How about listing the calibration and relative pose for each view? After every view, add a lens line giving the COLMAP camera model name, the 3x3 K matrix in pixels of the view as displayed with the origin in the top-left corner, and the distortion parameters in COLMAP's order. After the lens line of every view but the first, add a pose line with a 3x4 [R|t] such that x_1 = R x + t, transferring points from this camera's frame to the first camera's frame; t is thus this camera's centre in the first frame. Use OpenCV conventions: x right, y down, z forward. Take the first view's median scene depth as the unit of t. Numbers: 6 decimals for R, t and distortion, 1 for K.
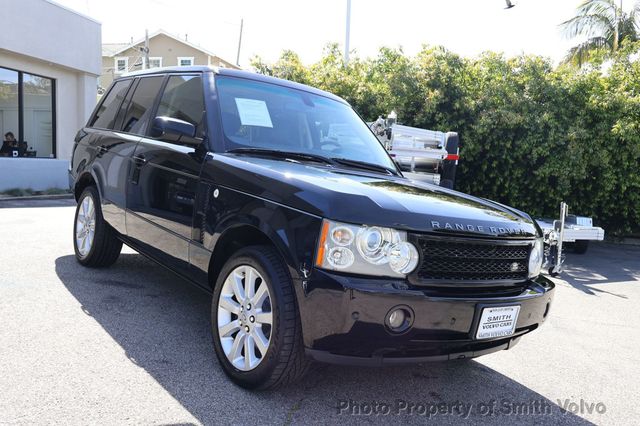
lens RADIAL K [[576.4, 0, 321.1], [0, 576.4, 214.1], [0, 0, 1]] dist [0.033231, 0.003655]
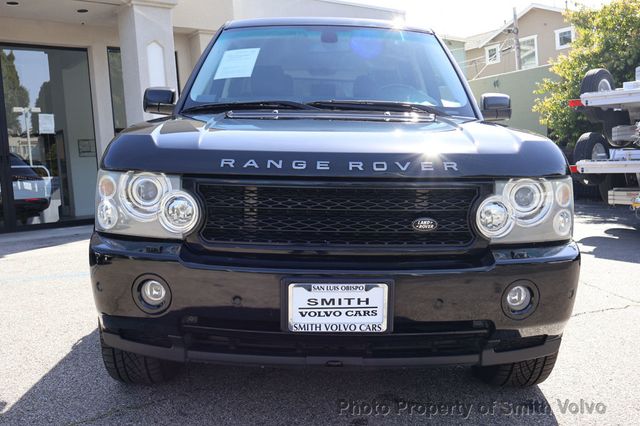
lens RADIAL K [[662.3, 0, 319.7], [0, 662.3, 211.8], [0, 0, 1]] dist [0.013817, 0.000000]
pose [[0.792160, -0.059018, -0.607454, 0.737824], [0.047991, 0.998255, -0.034403, 0.105272], [0.608424, -0.001900, 0.793610, 0.413348]]
